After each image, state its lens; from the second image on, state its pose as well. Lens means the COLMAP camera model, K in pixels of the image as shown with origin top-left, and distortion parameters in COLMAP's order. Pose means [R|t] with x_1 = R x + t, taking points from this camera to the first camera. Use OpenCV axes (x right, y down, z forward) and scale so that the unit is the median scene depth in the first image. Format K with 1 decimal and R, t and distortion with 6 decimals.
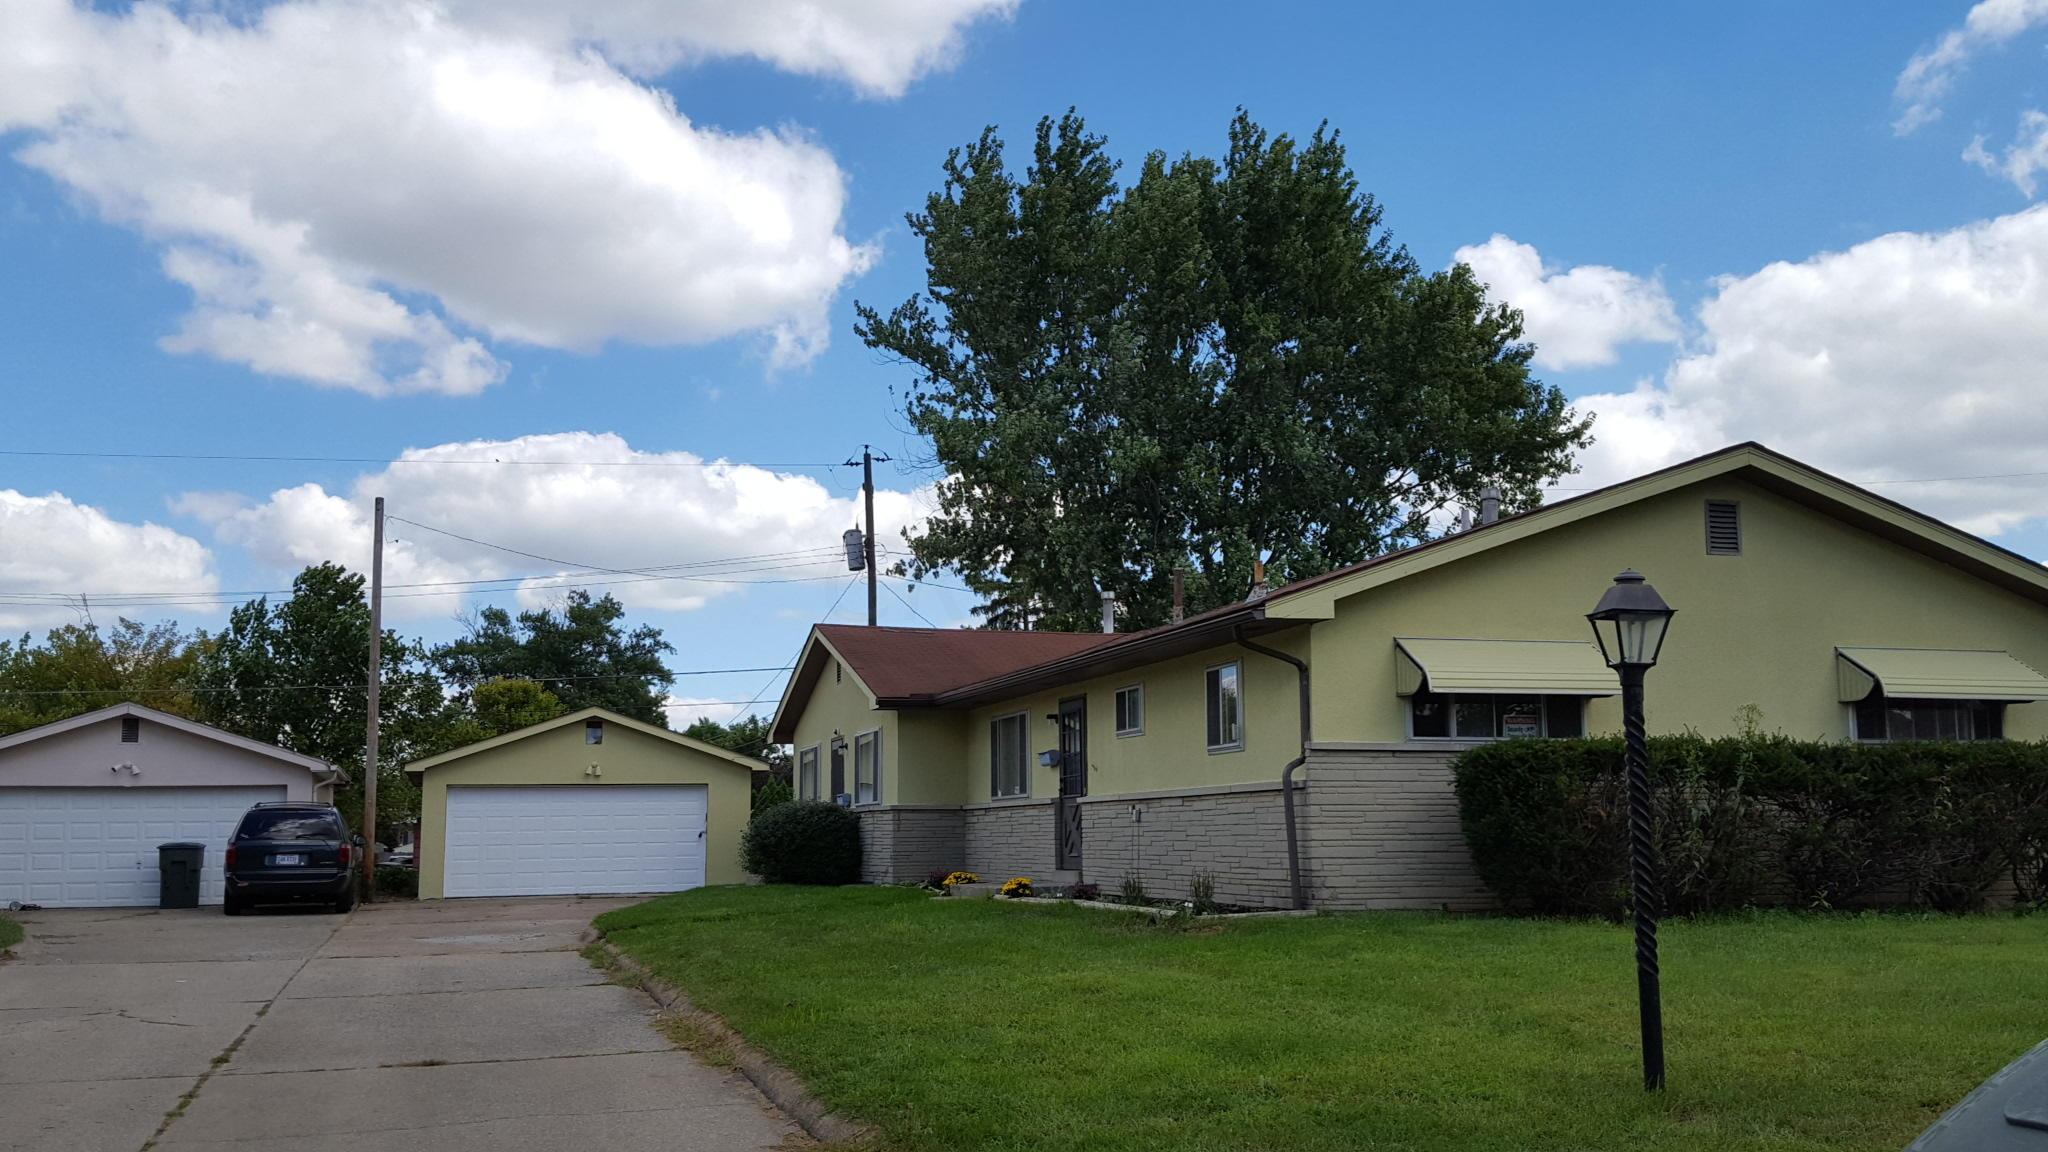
lens RADIAL K [[2023.1, 0, 1021.2], [0, 2023.1, 572.4], [0, 0, 1]] dist [0.042372, 0.000000]
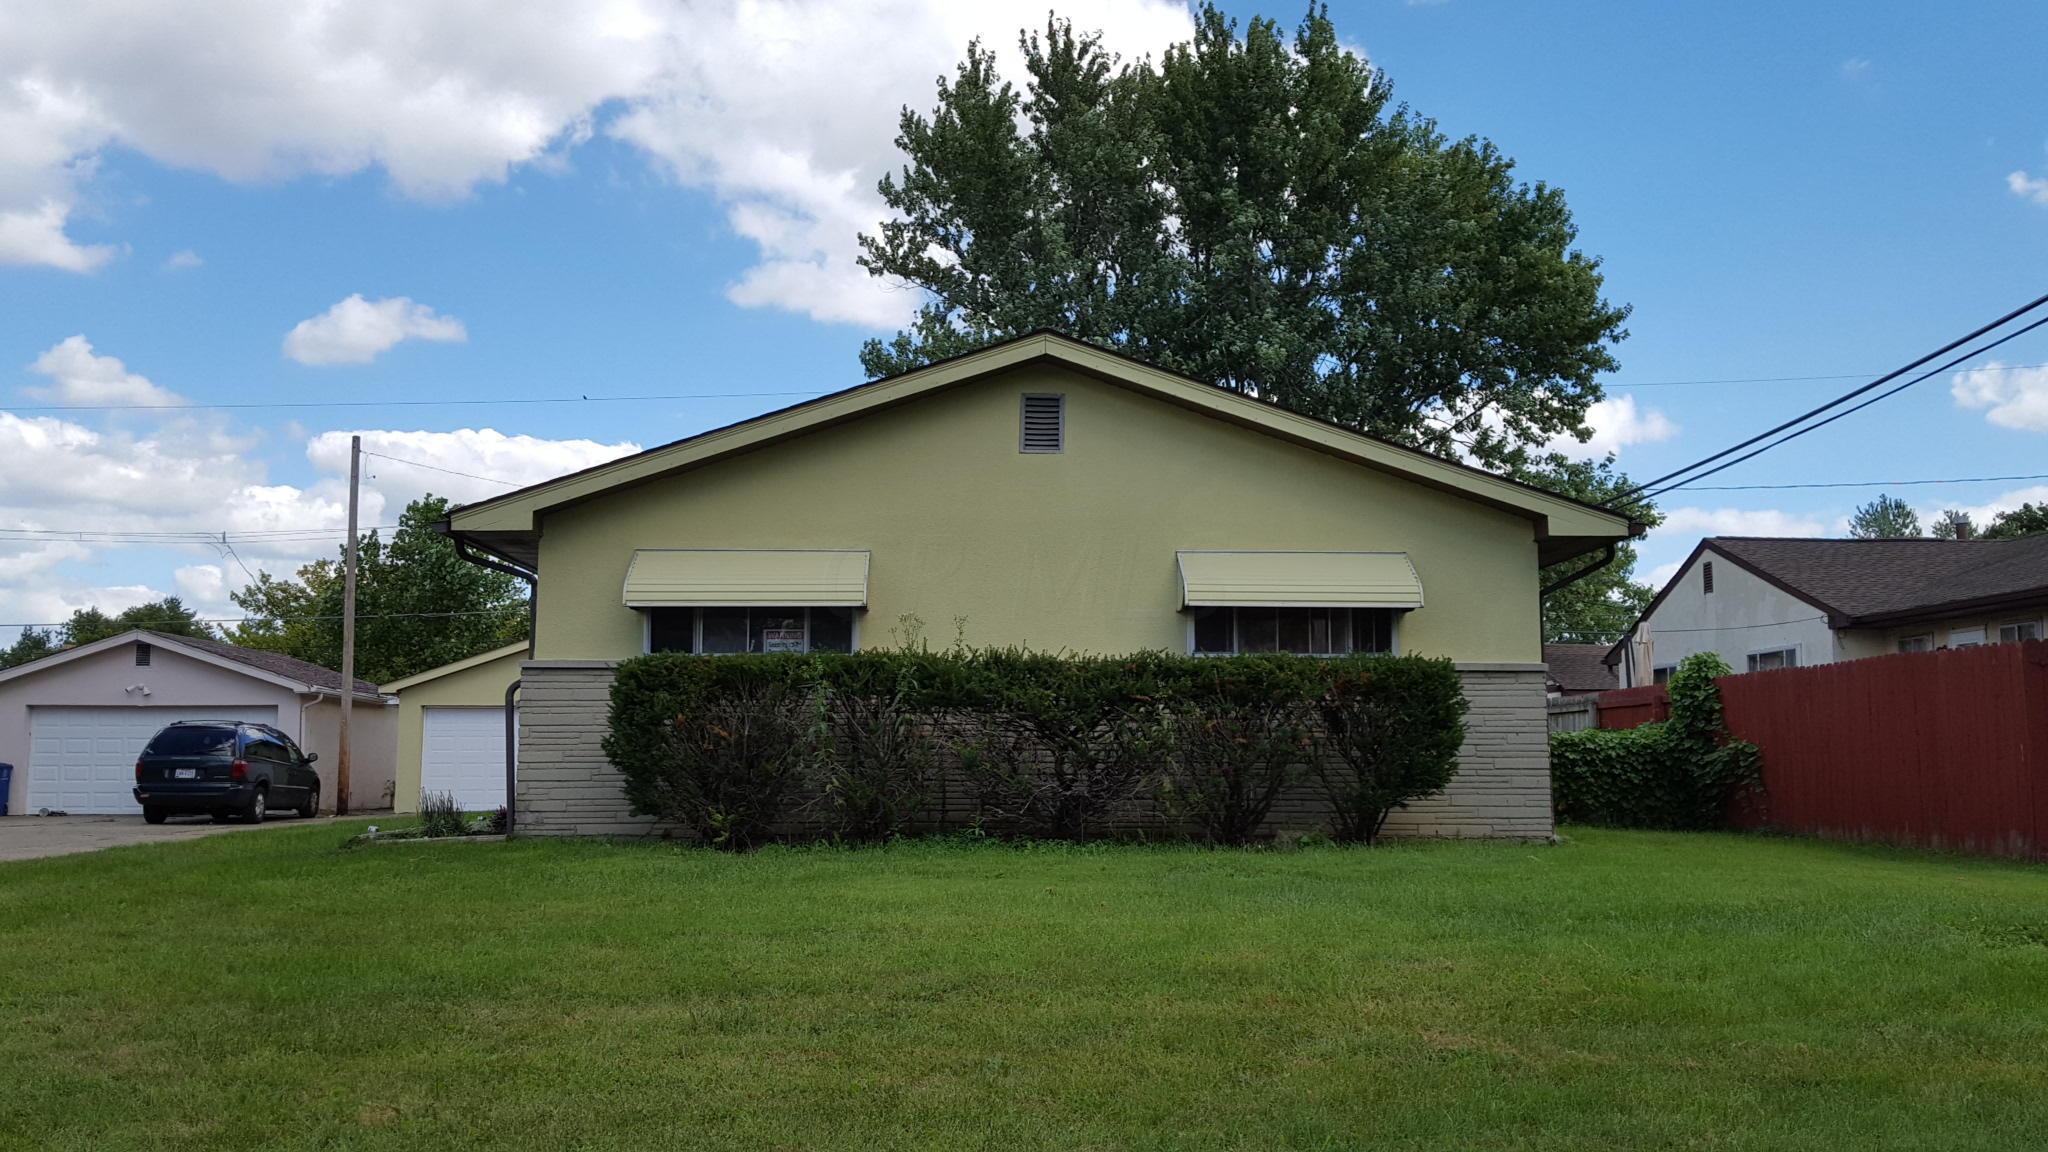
lens RADIAL K [[2023.1, 0, 1031.7], [0, 2023.1, 564.6], [0, 0, 1]] dist [0.042372, 0.000000]
pose [[0.967028, -0.016742, -0.254119, 0.553309], [0.025606, 0.999172, 0.031614, 0.012212], [0.253379, -0.037079, 0.966656, 0.116270]]
